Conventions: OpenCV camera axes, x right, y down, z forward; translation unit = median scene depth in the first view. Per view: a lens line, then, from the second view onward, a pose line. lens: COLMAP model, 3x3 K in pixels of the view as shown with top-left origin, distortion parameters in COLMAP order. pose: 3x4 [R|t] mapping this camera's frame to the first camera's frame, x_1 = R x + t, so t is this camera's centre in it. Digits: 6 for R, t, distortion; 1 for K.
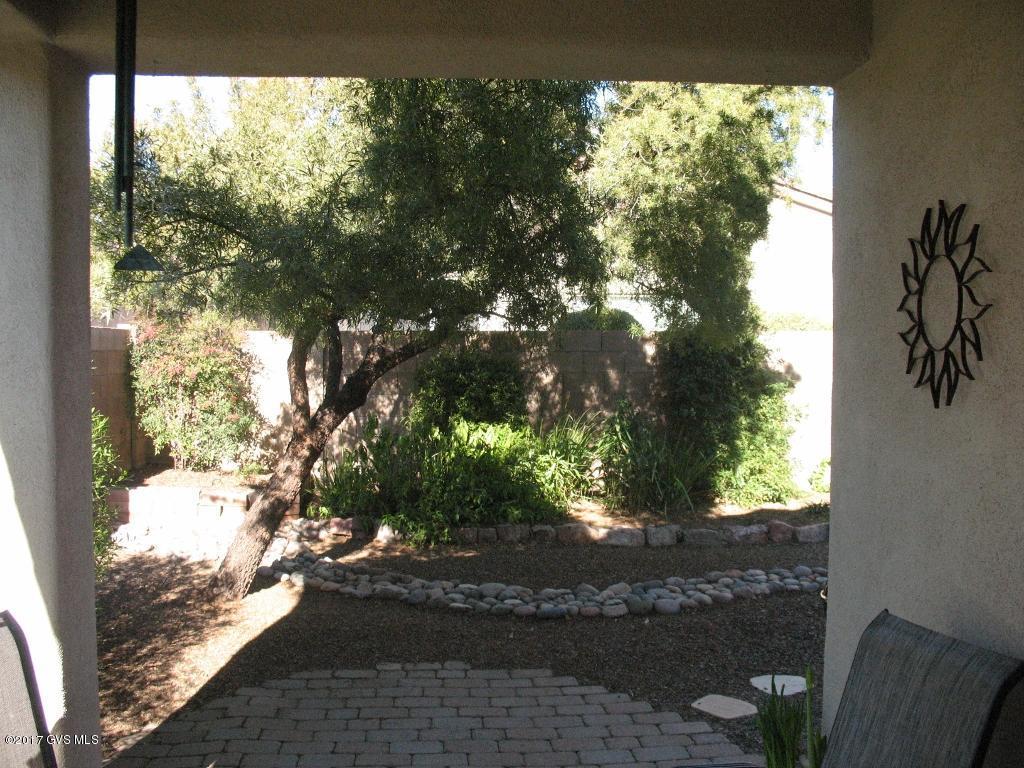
lens RADIAL K [[1051.7, 0, 512.0], [0, 1051.7, 384.0], [0, 0, 1]] dist [-0.099425, 0.191537]
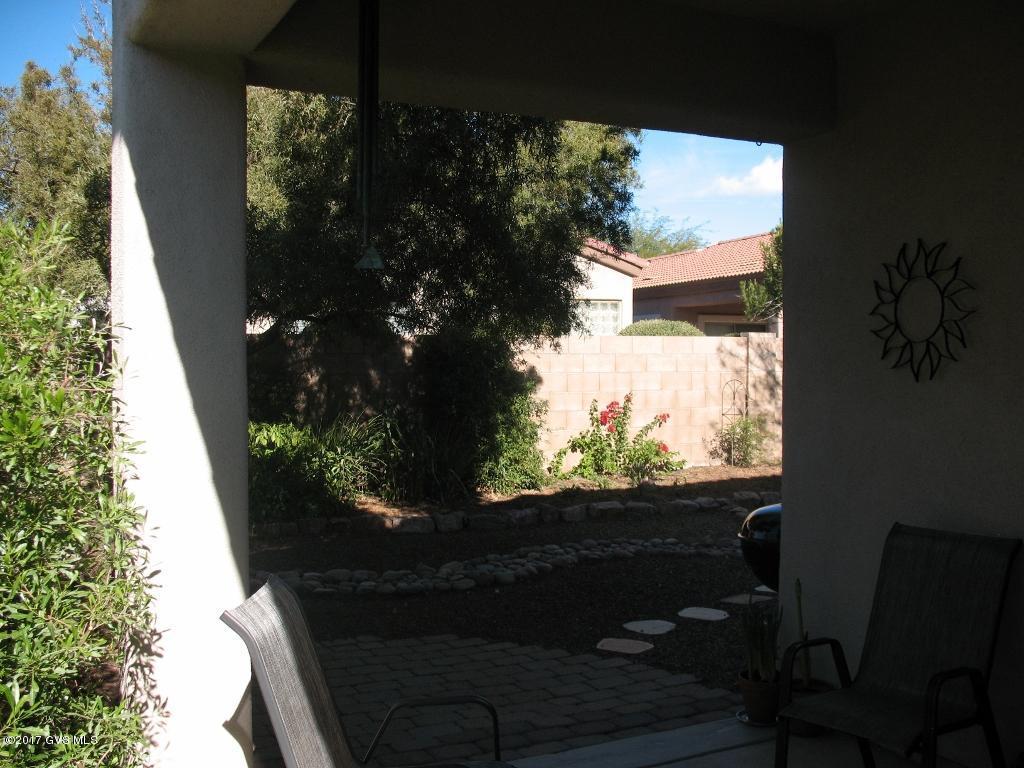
lens RADIAL K [[1051.7, 0, 512.0], [0, 1051.7, 384.0], [0, 0, 1]] dist [-0.099425, 0.191537]
pose [[0.936271, -0.008432, 0.351176, -0.172054], [0.010643, 0.999934, -0.004365, 0.007092], [-0.351116, 0.007825, 0.936299, -0.041734]]
